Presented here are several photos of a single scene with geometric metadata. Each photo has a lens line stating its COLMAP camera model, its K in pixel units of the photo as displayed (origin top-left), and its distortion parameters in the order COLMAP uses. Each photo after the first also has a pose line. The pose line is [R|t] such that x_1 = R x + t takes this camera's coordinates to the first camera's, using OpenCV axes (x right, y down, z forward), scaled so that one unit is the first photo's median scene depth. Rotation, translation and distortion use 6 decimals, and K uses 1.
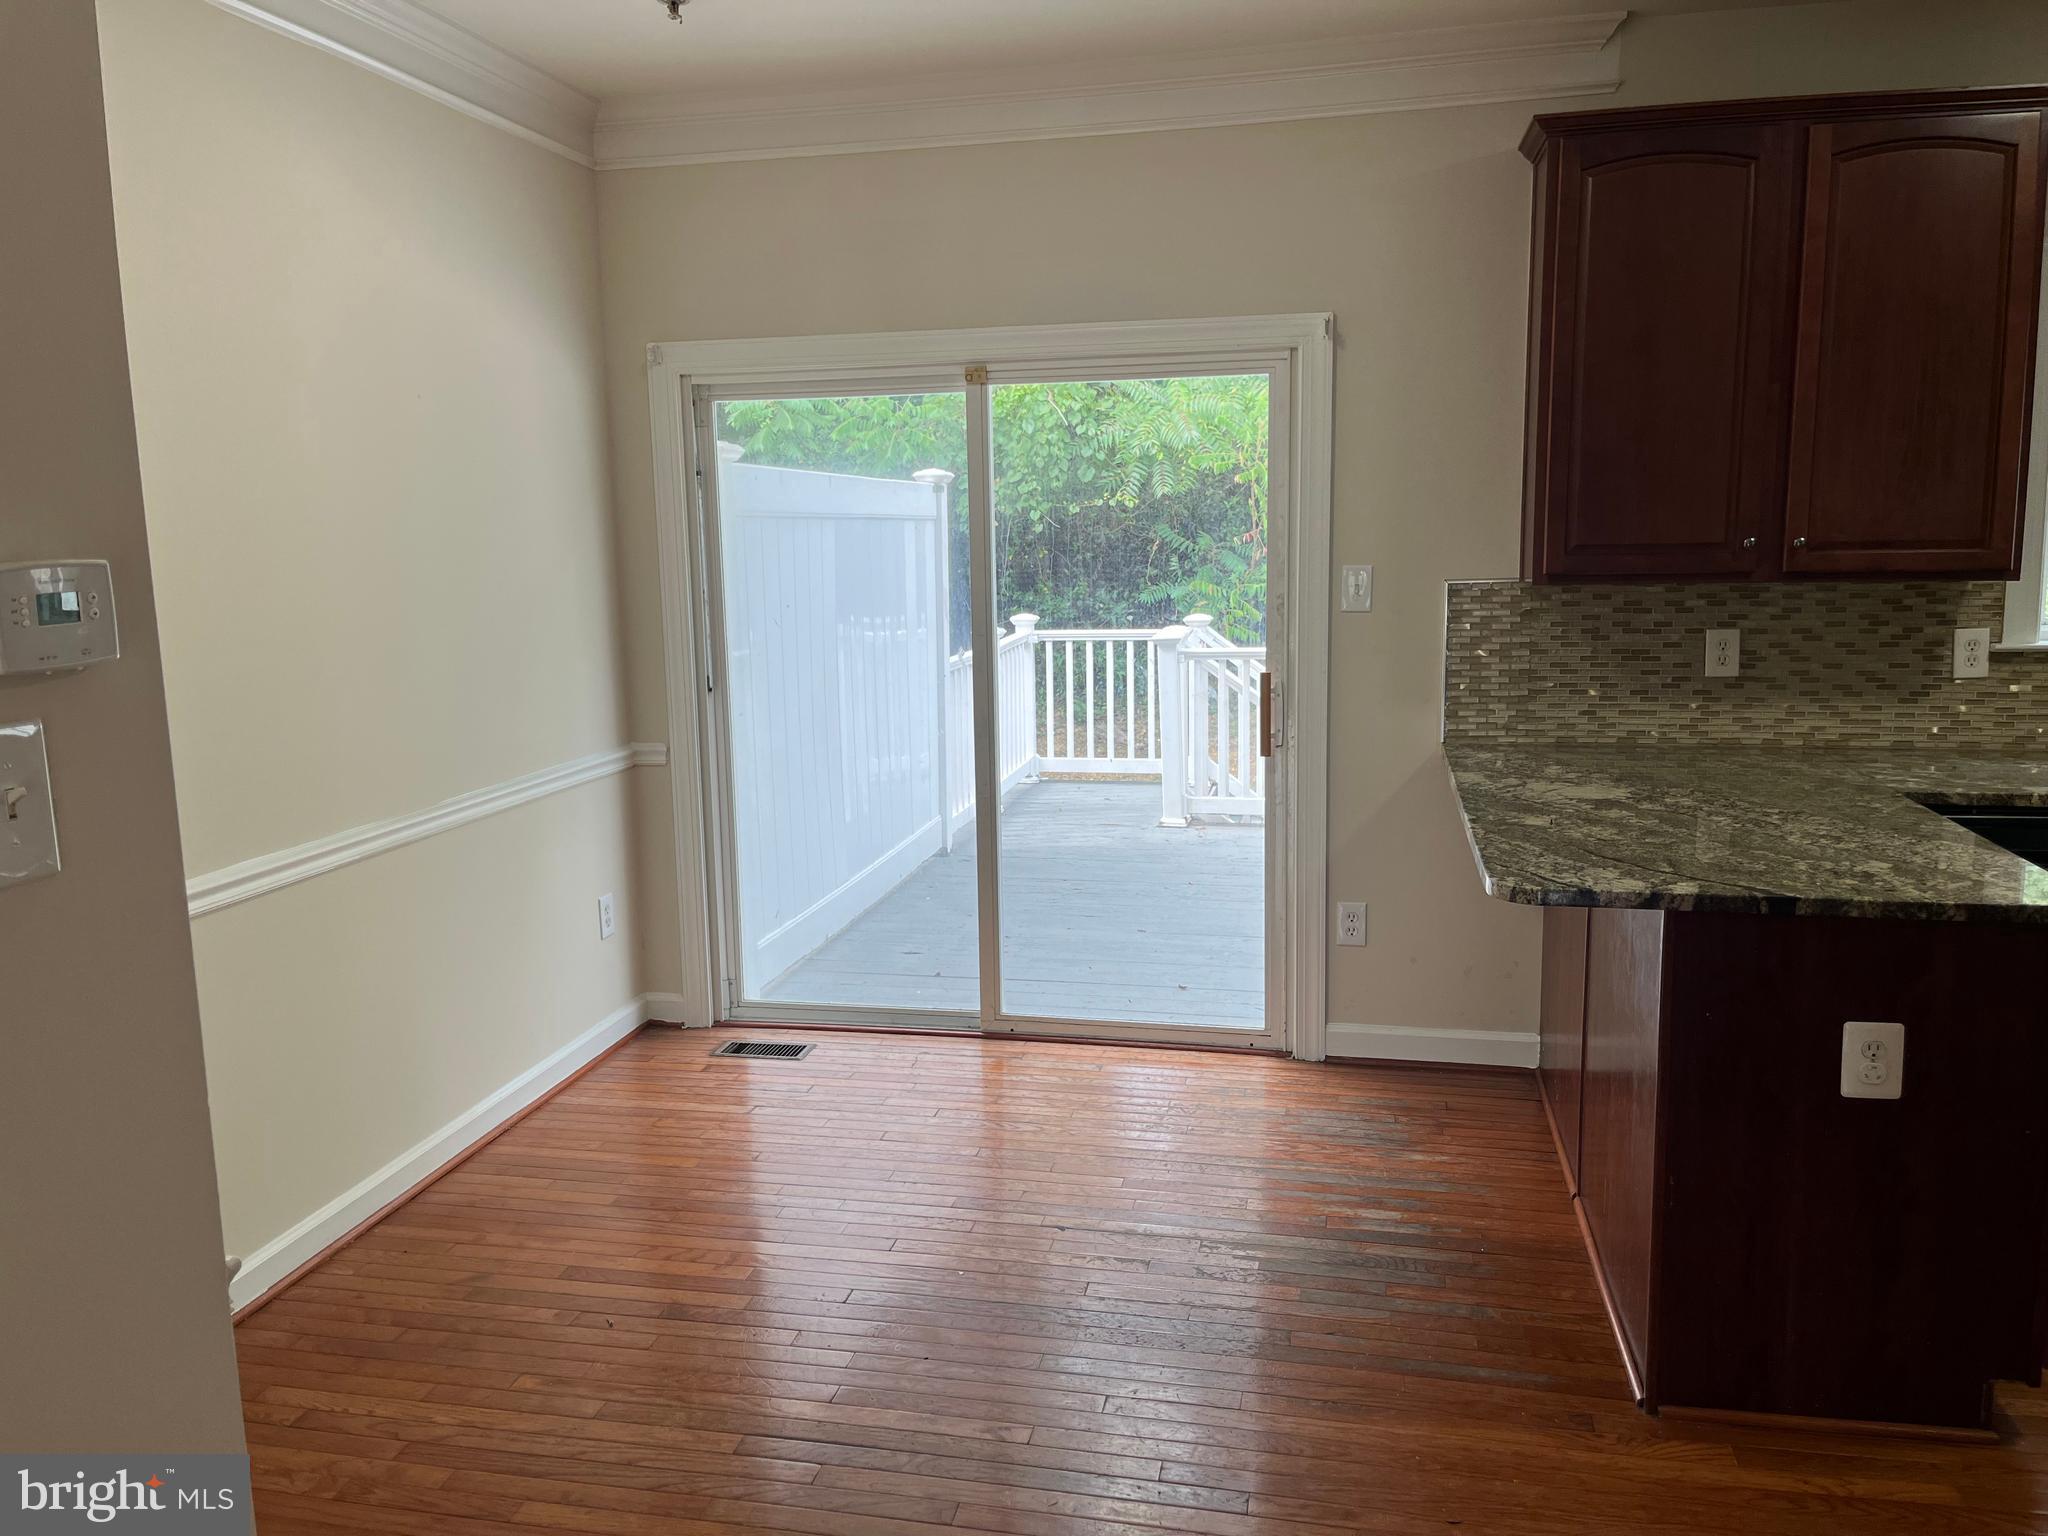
lens RADIAL K [[1555.9, 0, 1003.7], [0, 1555.9, 760.5], [0, 0, 1]] dist [0.060137, -0.080271]
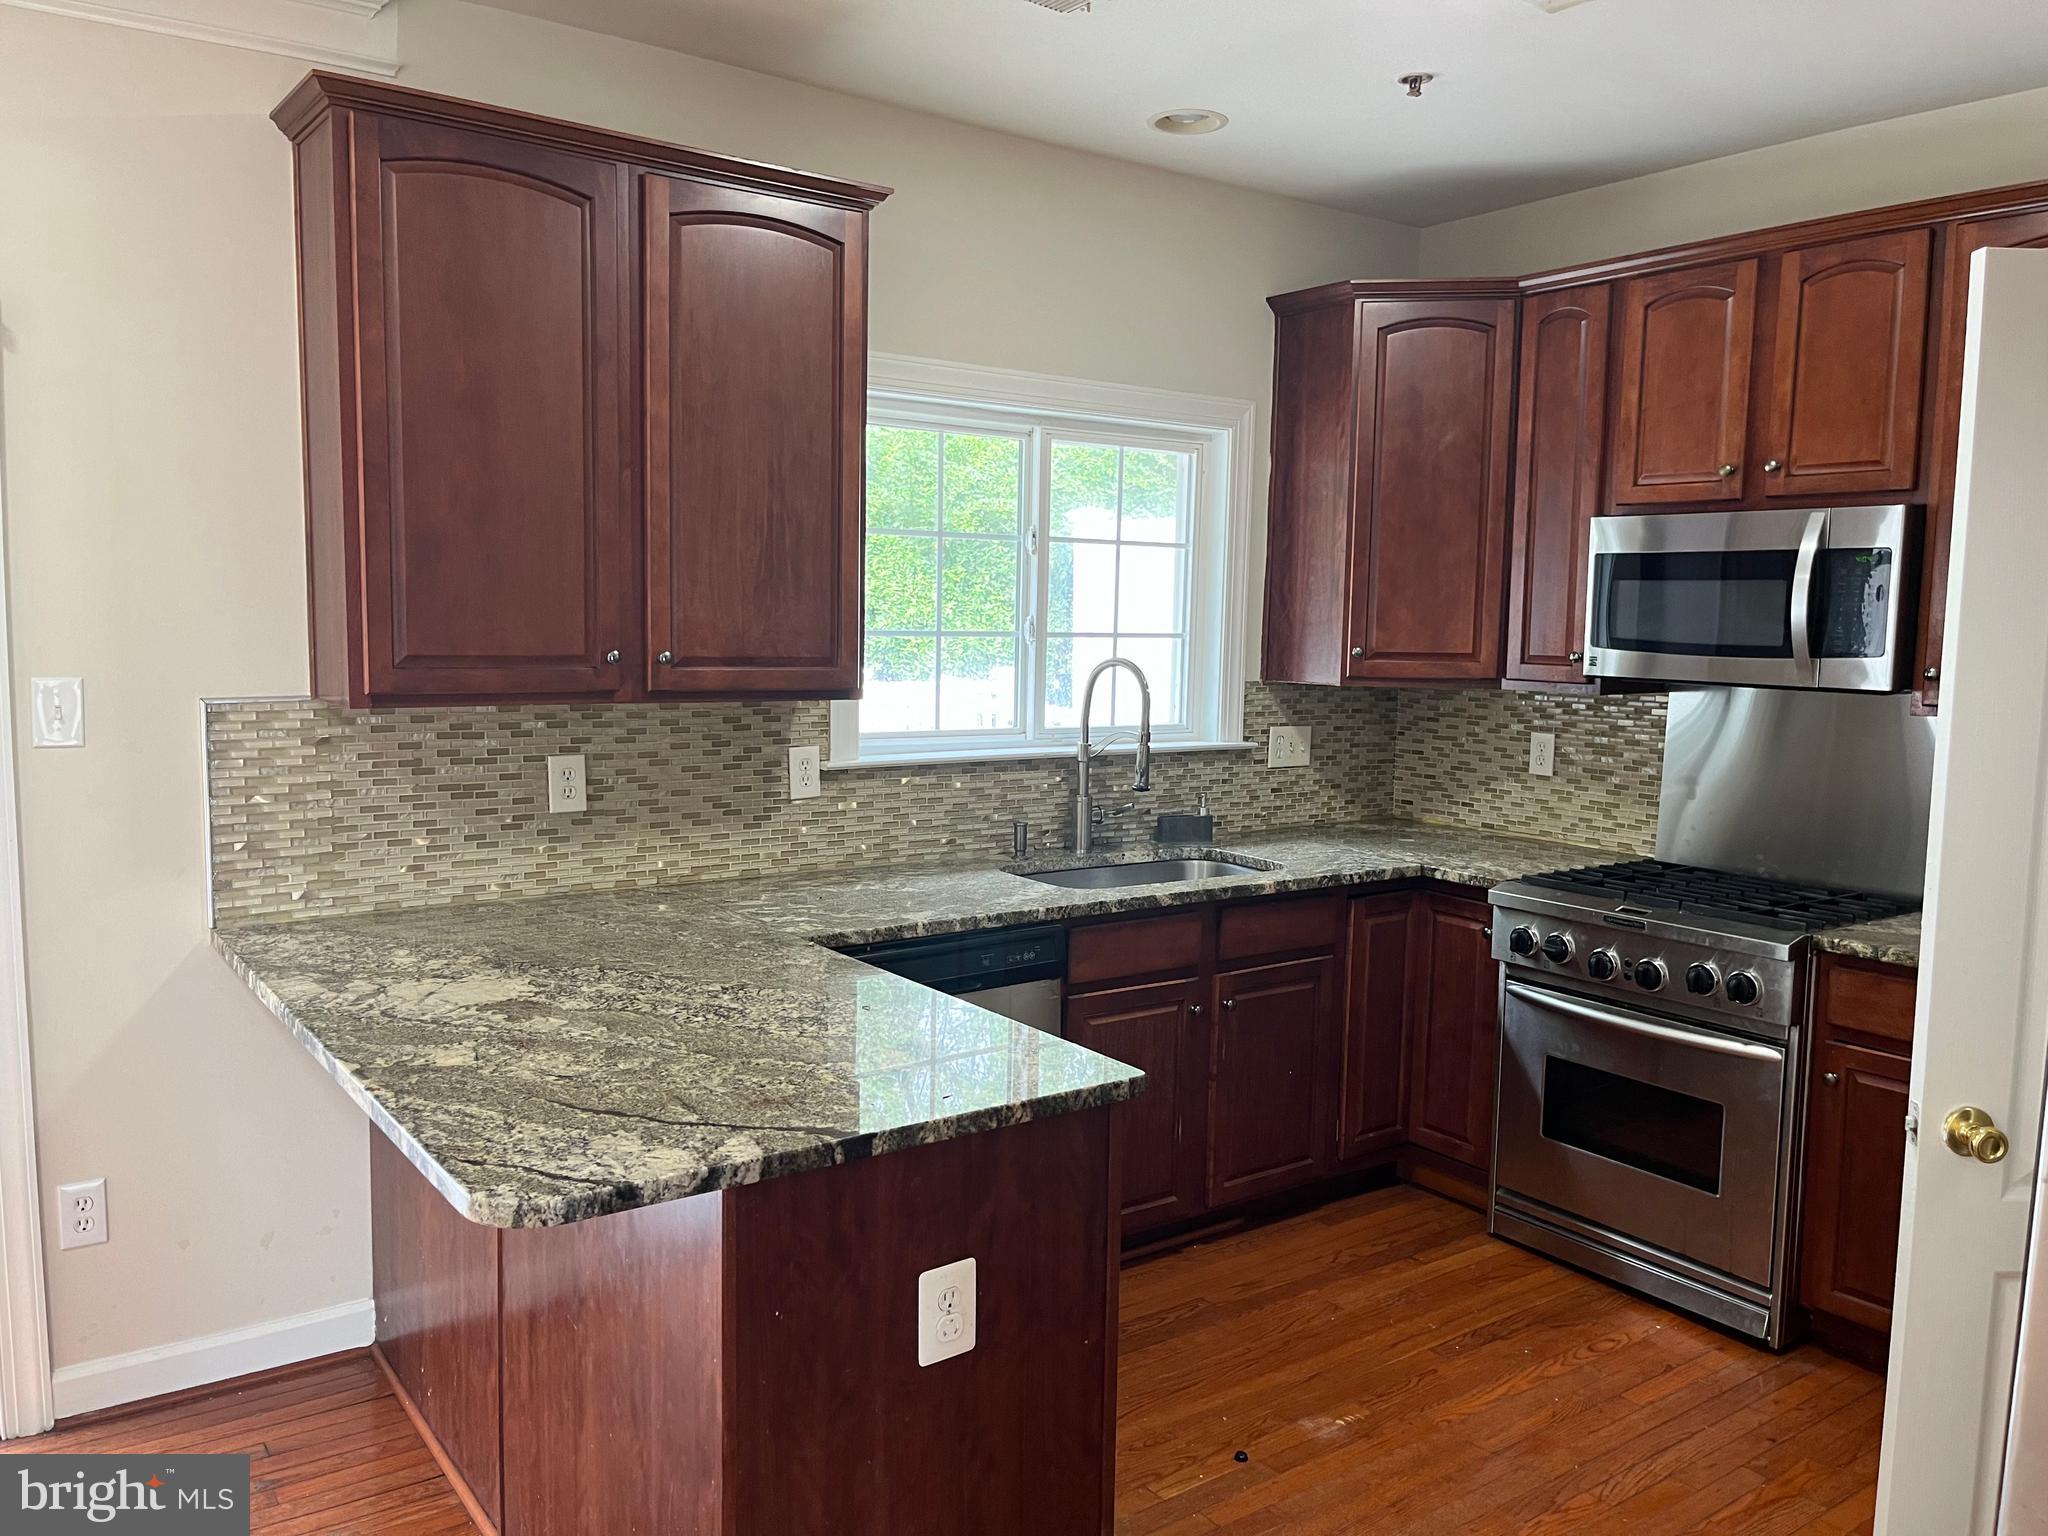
lens RADIAL K [[1555.9, 0, 1033.8], [0, 1555.9, 770.2], [0, 0, 1]] dist [0.060137, -0.080271]
pose [[0.656011, -0.046657, 0.753308, -0.007679], [0.081654, 0.996617, -0.009381, -0.048315], [-0.750321, 0.067664, 0.657602, 0.266631]]
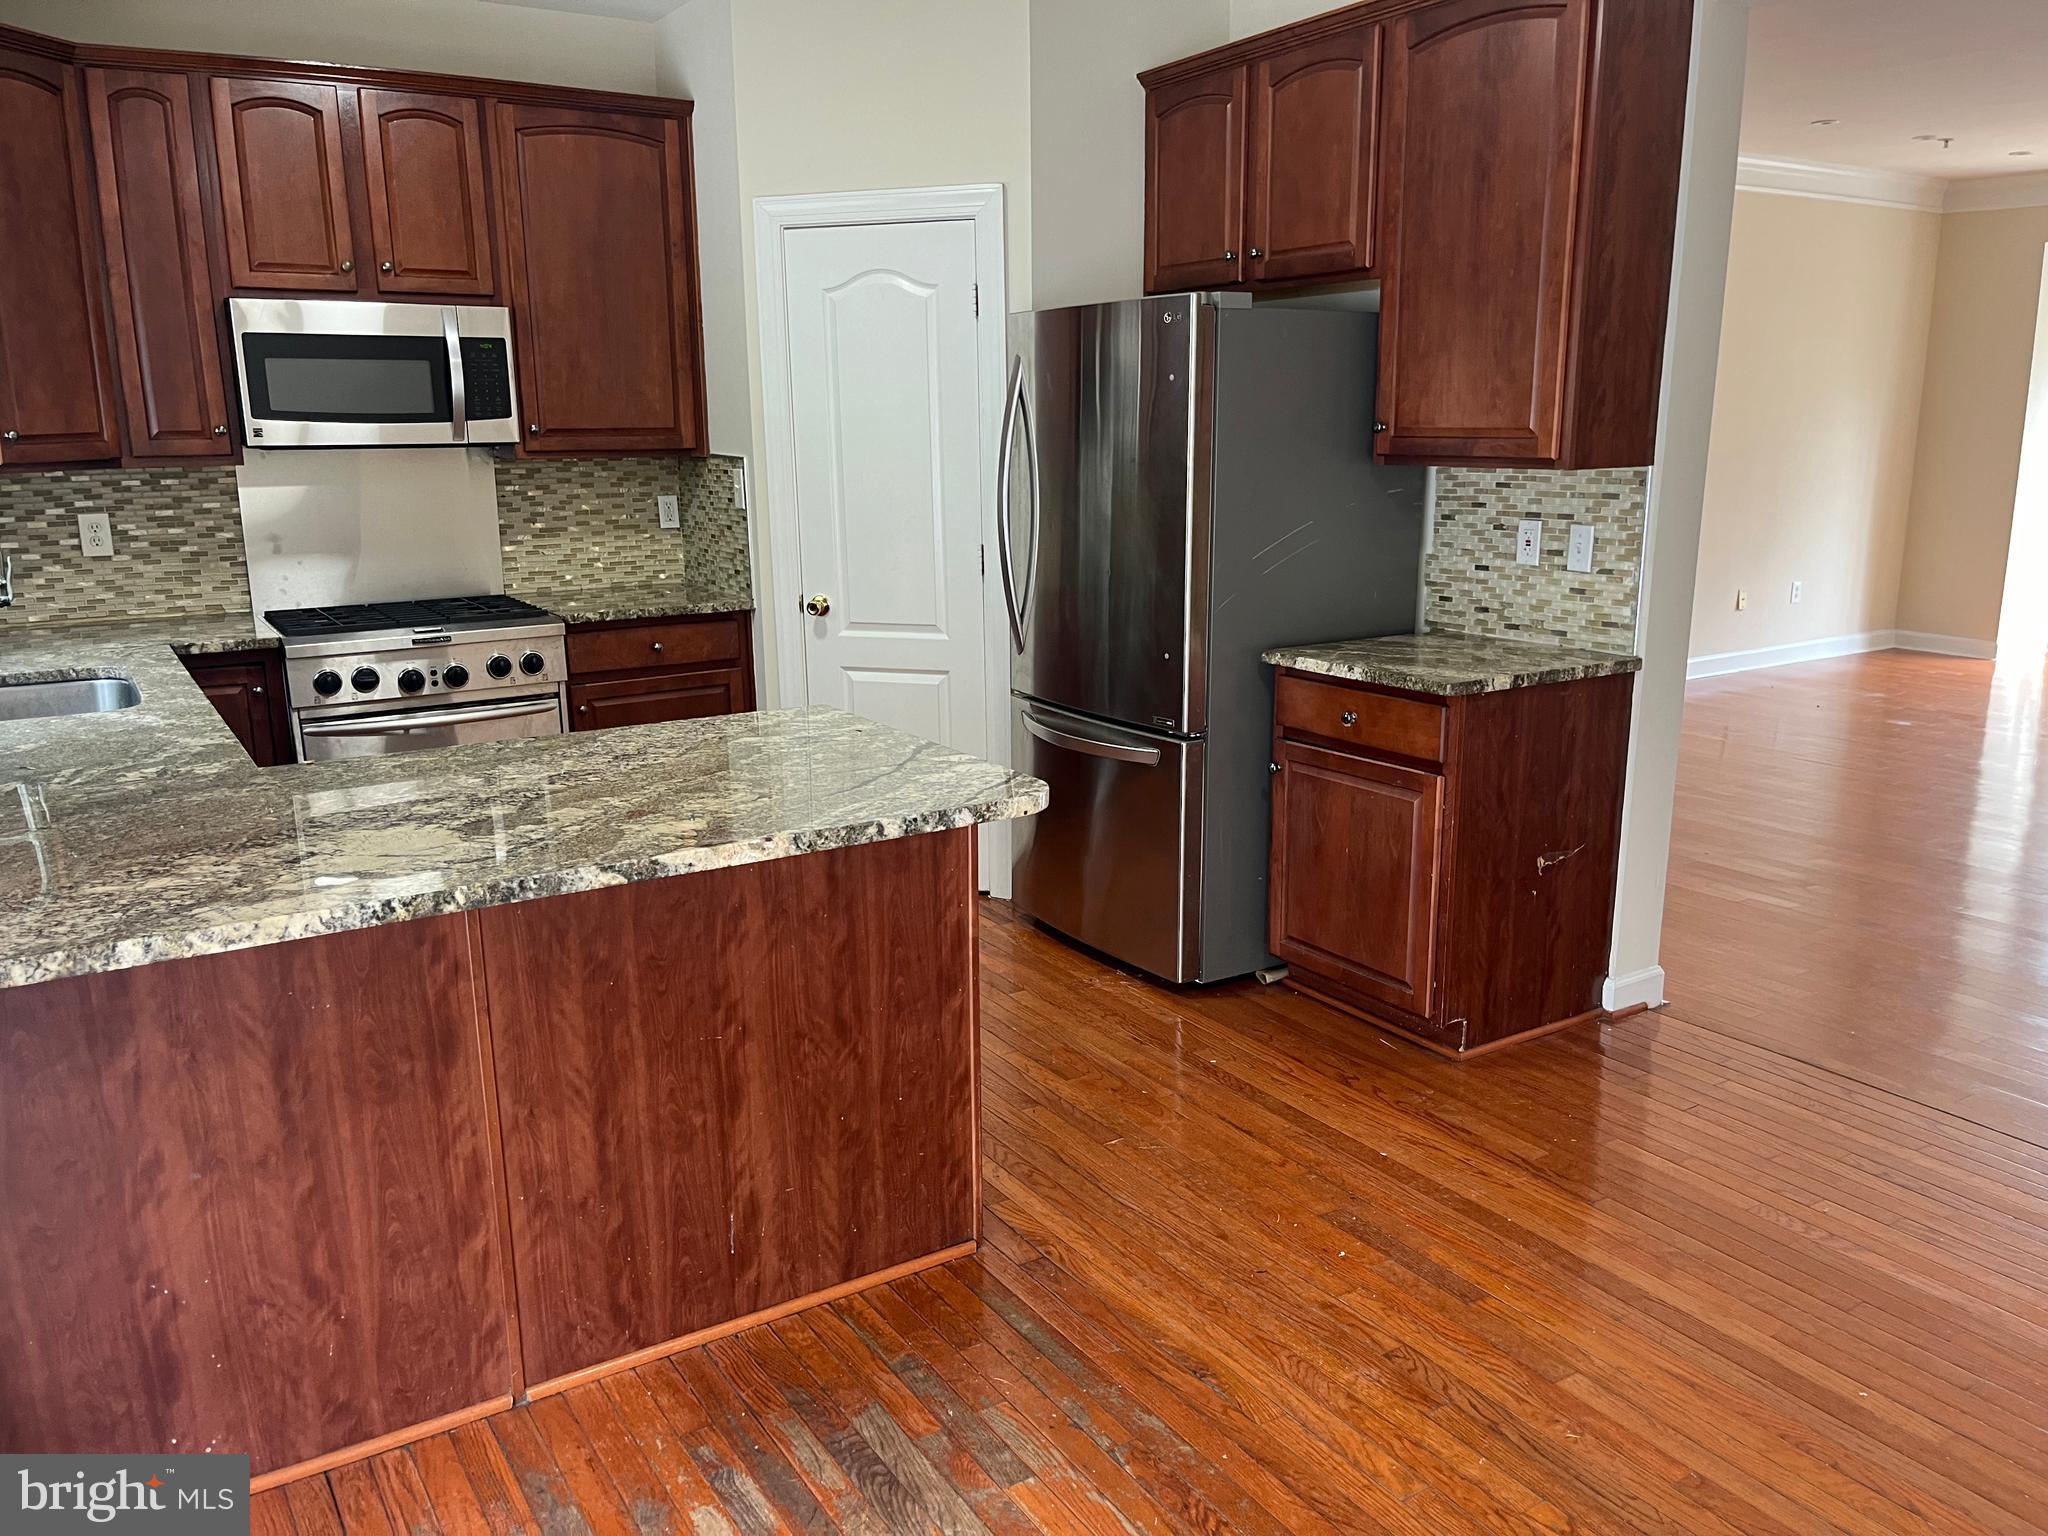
lens RADIAL K [[1555.9, 0, 1025.5], [0, 1555.9, 787.8], [0, 0, 1]] dist [0.060137, -0.080271]
pose [[-0.707685, -0.138455, 0.692829, -0.208891], [0.130515, 0.938116, 0.320786, -0.147078], [-0.694369, 0.317440, -0.645820, 1.063788]]
